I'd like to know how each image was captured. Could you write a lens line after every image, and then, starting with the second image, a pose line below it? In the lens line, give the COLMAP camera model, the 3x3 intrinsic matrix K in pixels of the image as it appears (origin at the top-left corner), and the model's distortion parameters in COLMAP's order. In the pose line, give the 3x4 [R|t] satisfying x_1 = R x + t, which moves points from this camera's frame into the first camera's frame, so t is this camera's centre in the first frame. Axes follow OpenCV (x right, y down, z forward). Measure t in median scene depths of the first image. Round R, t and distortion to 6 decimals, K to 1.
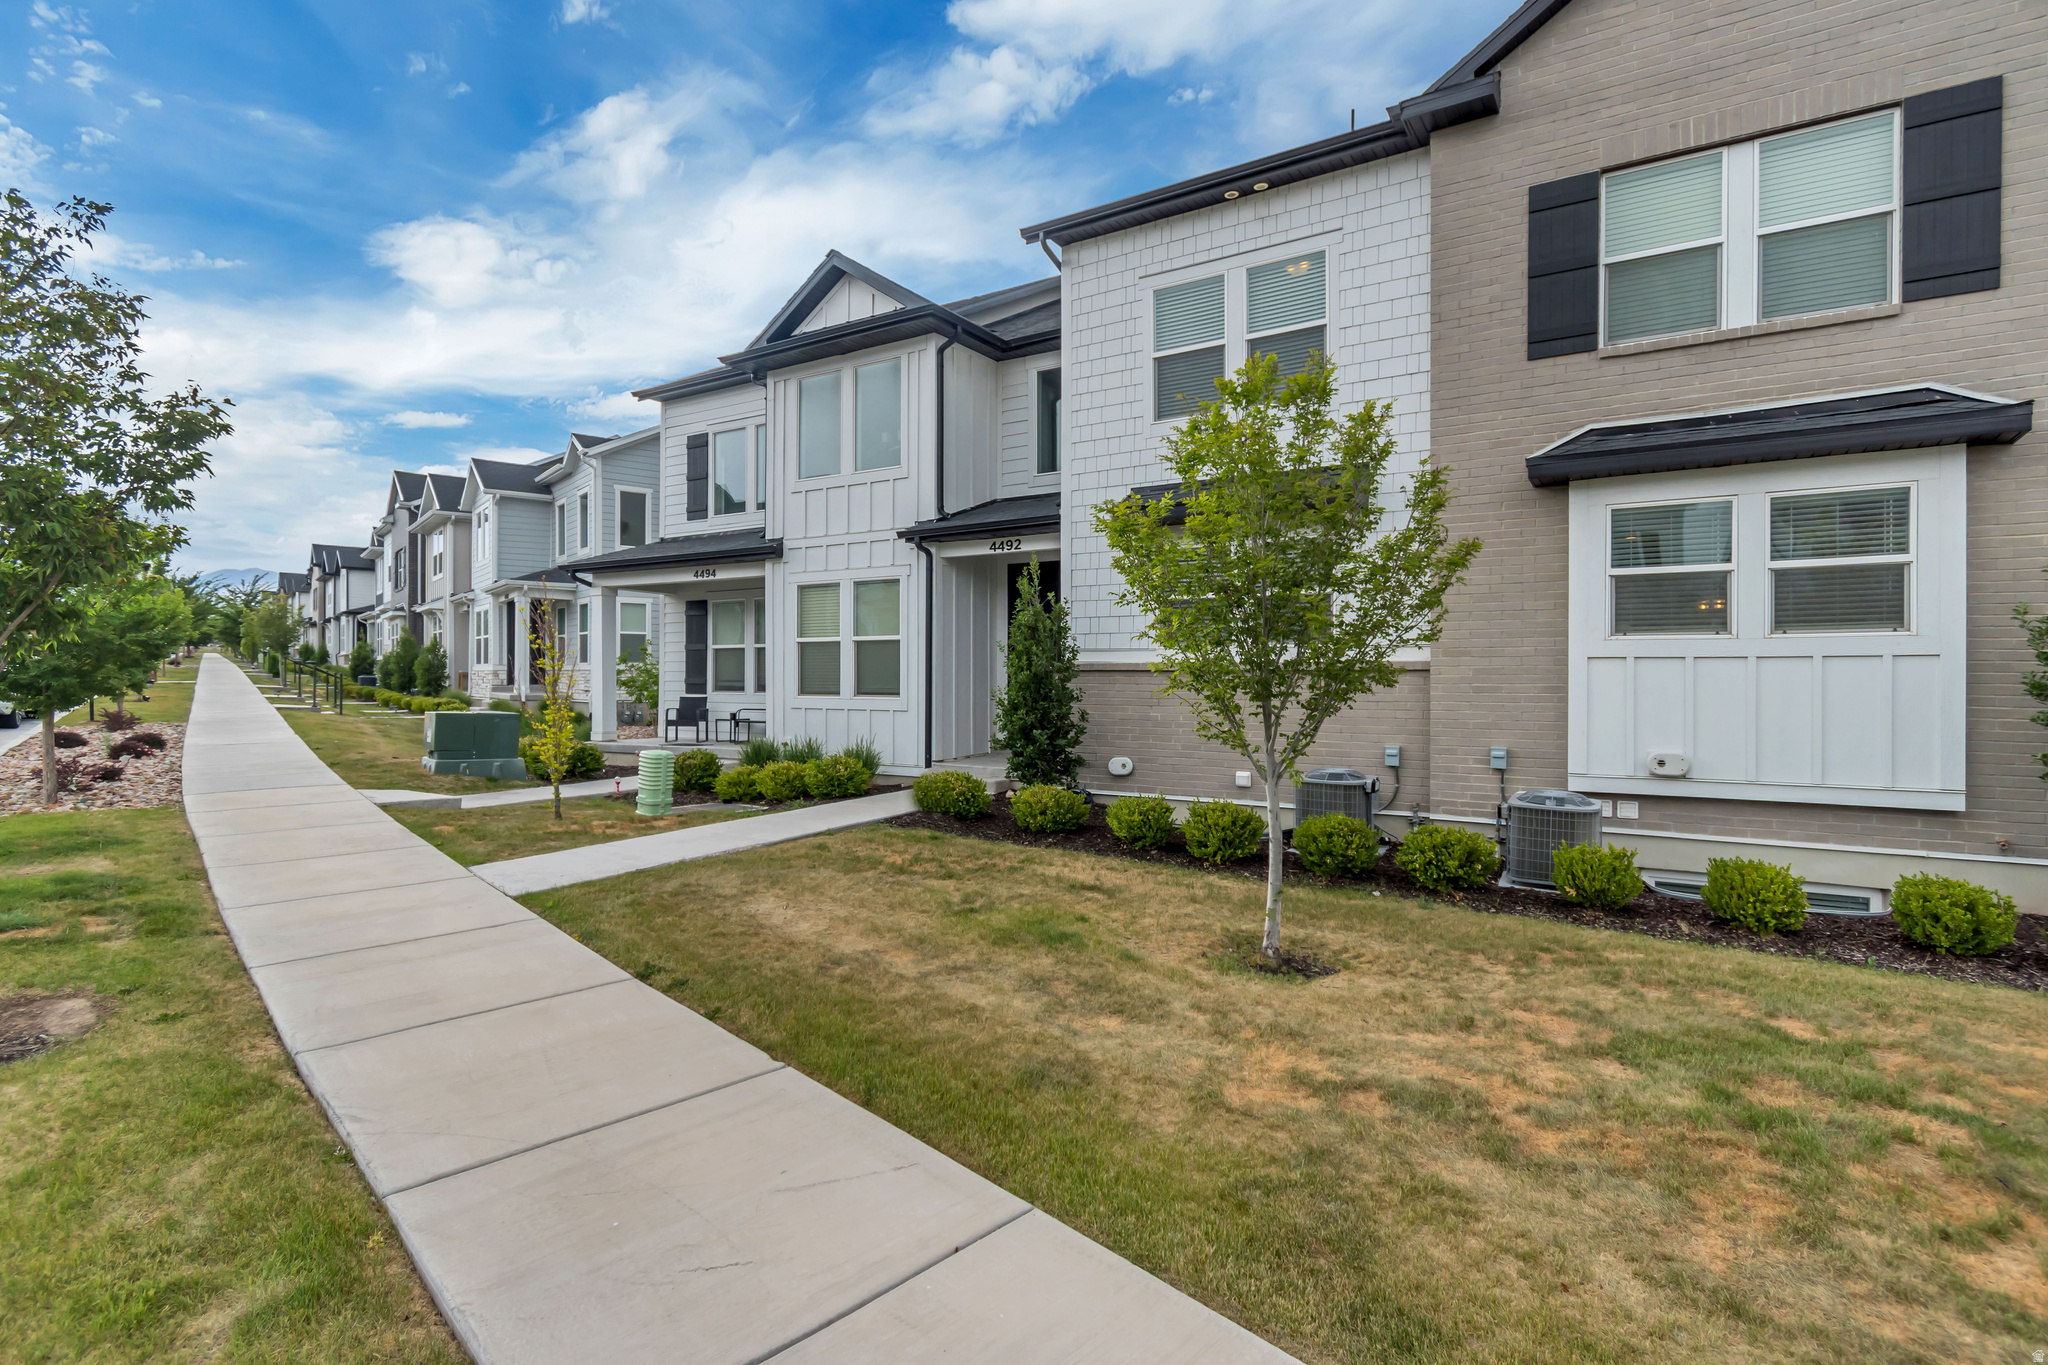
lens RADIAL K [[914.4, 0, 1032.9], [0, 914.4, 668.4], [0, 0, 1]] dist [0.000267, -0.000657]
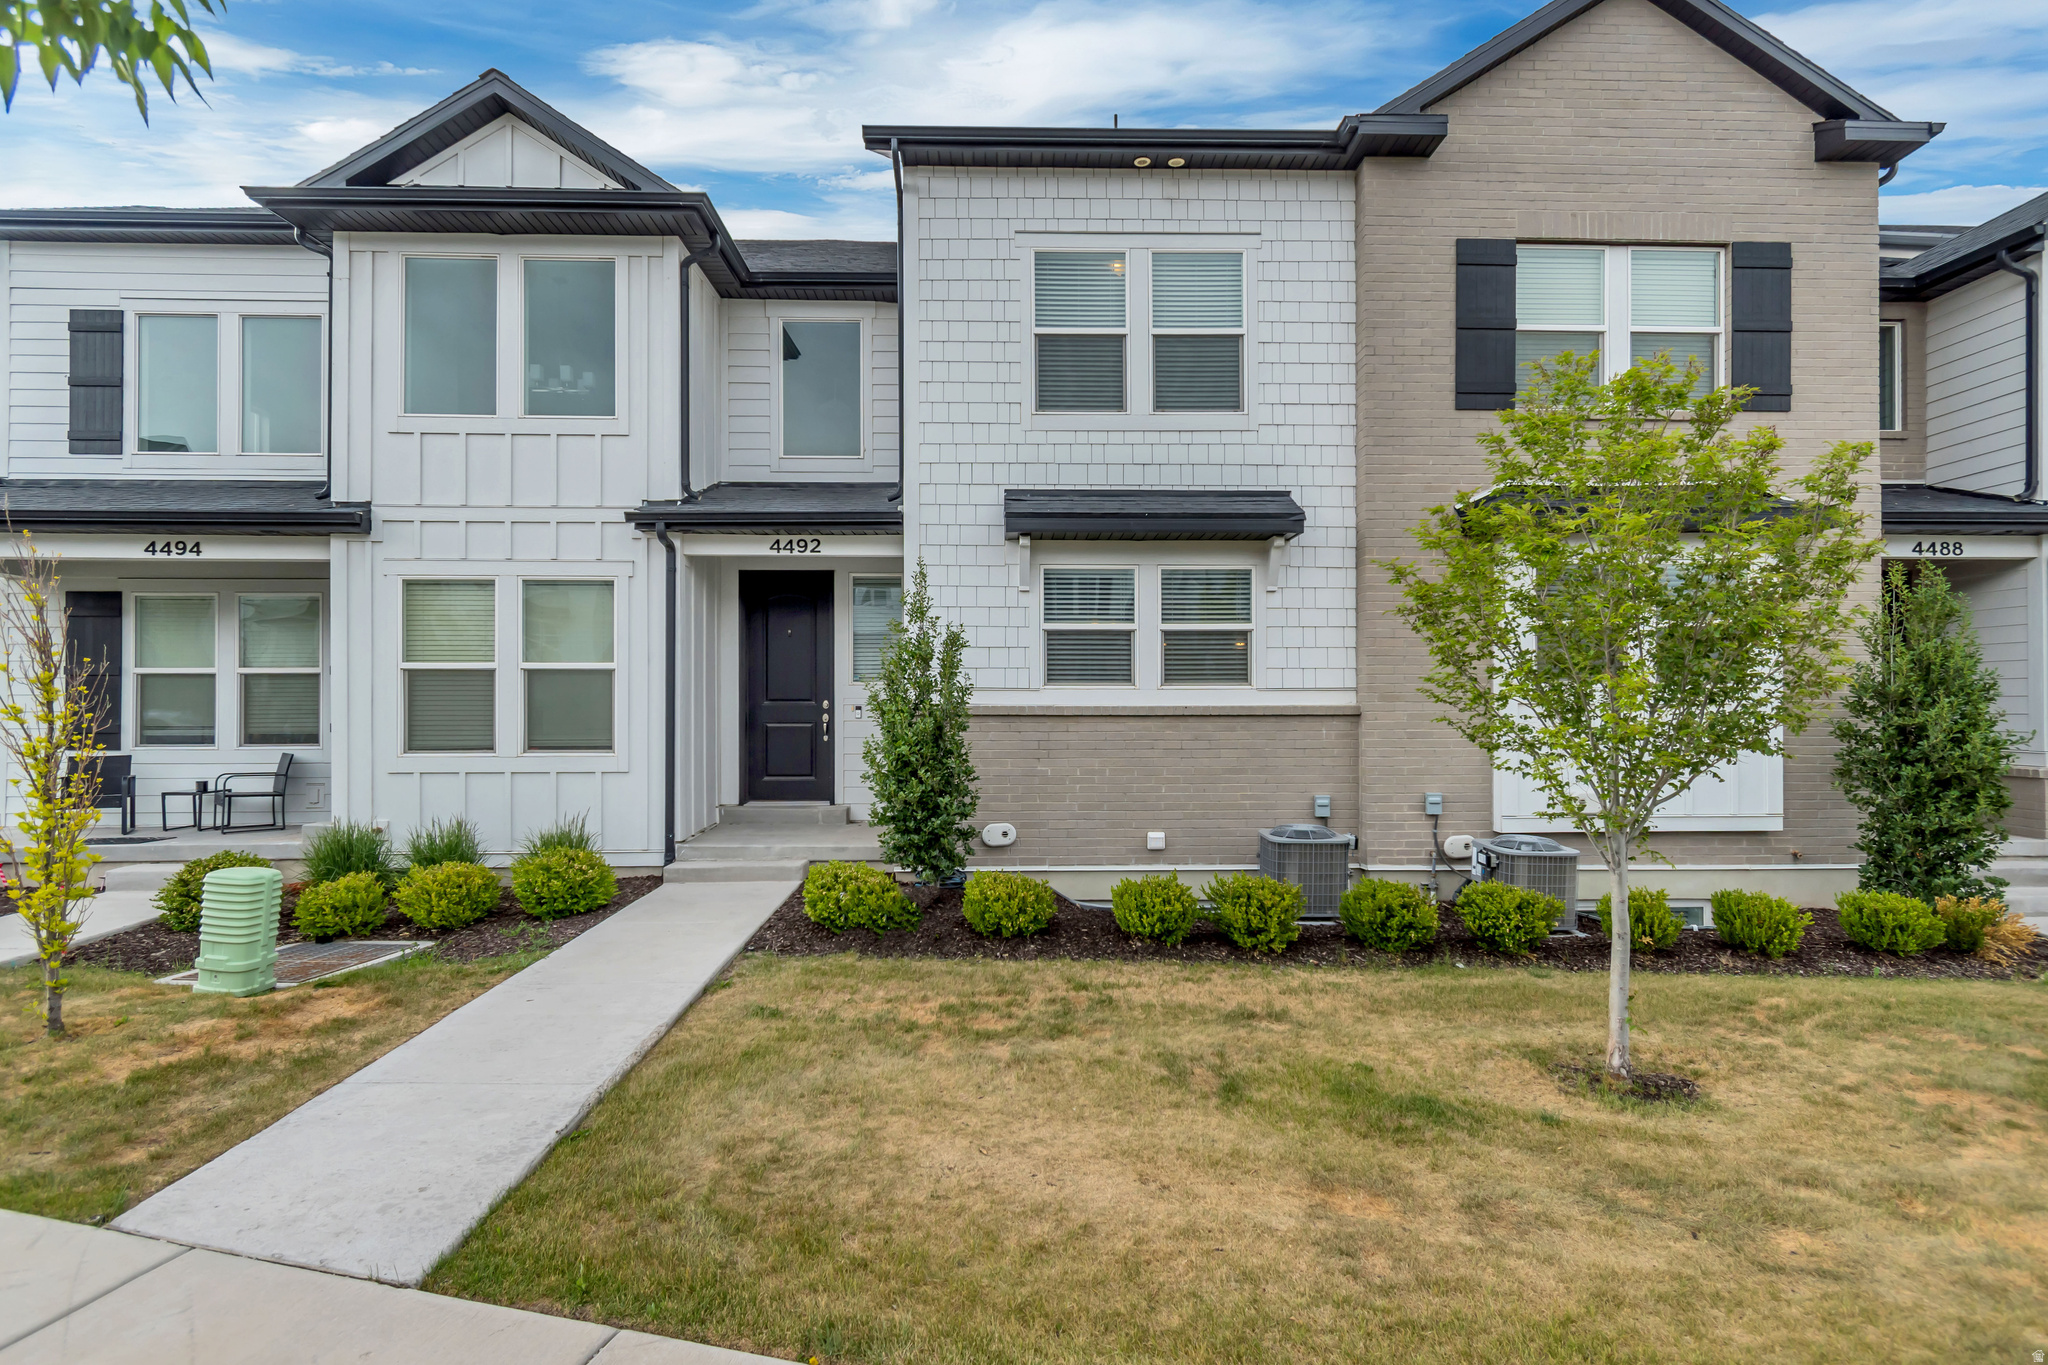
lens RADIAL K [[953.6, 0, 981.8], [0, 953.6, 690.7], [0, 0, 1]] dist [0.002817, -0.001101]
pose [[0.846441, 0.003795, 0.532469, -0.403381], [-0.002096, 0.999991, -0.003796, -0.017593], [-0.532479, 0.002097, 0.846441, 0.335234]]
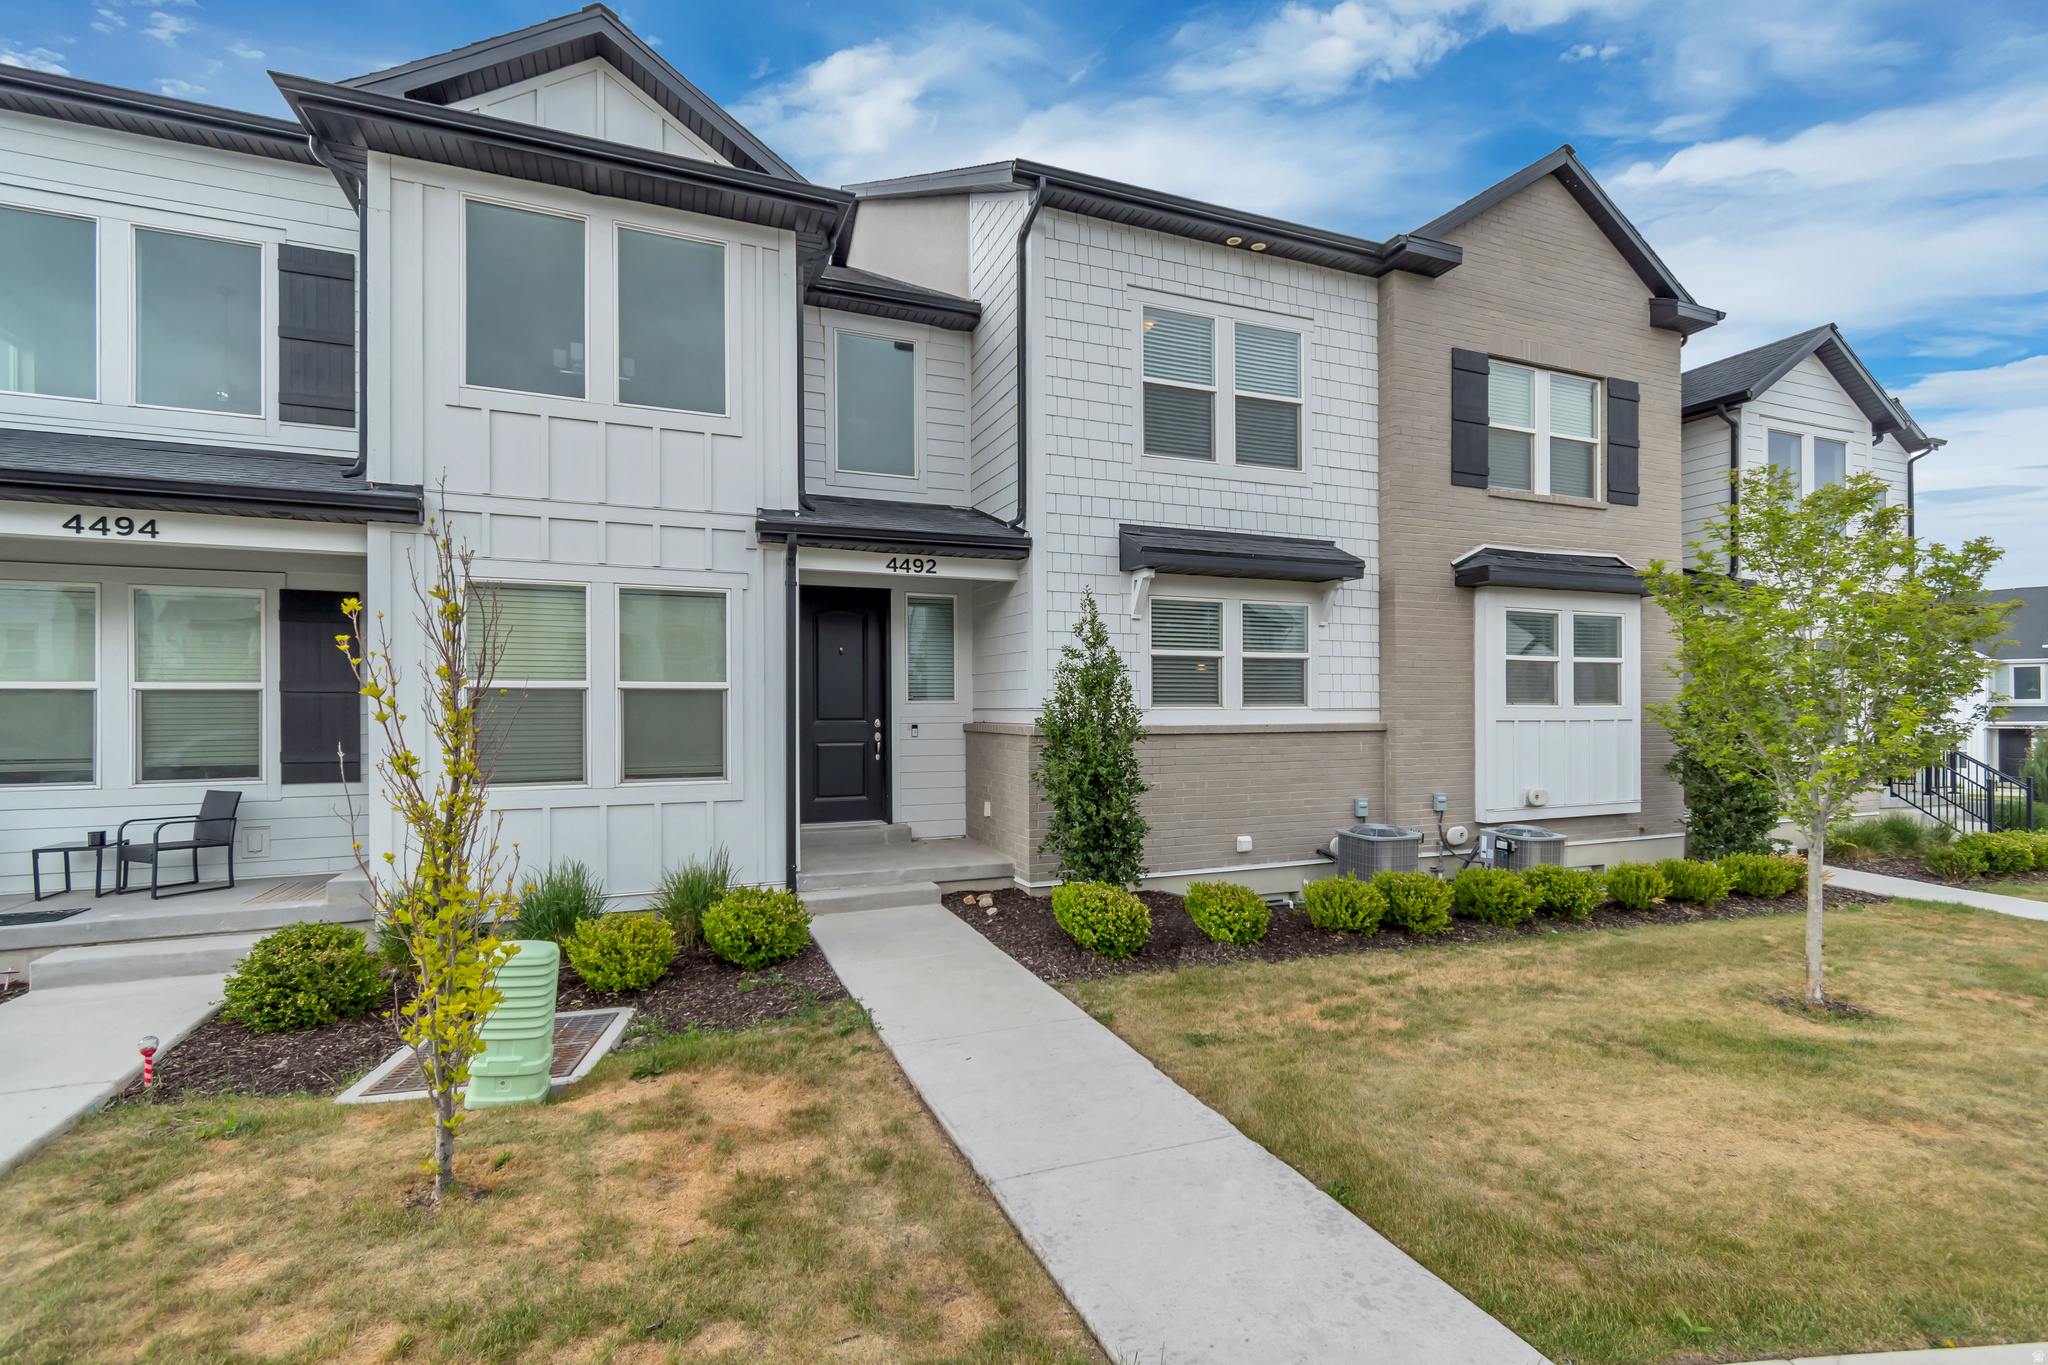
lens RADIAL K [[890.4, 0, 963.1], [0, 890.4, 696.7], [0, 0, 1]] dist [0.002272, 0.000523]
pose [[0.616632, 0.004070, 0.787241, -0.729564], [-0.002687, 0.999992, -0.003065, -0.033742], [-0.787247, -0.000225, 0.616637, 0.671547]]
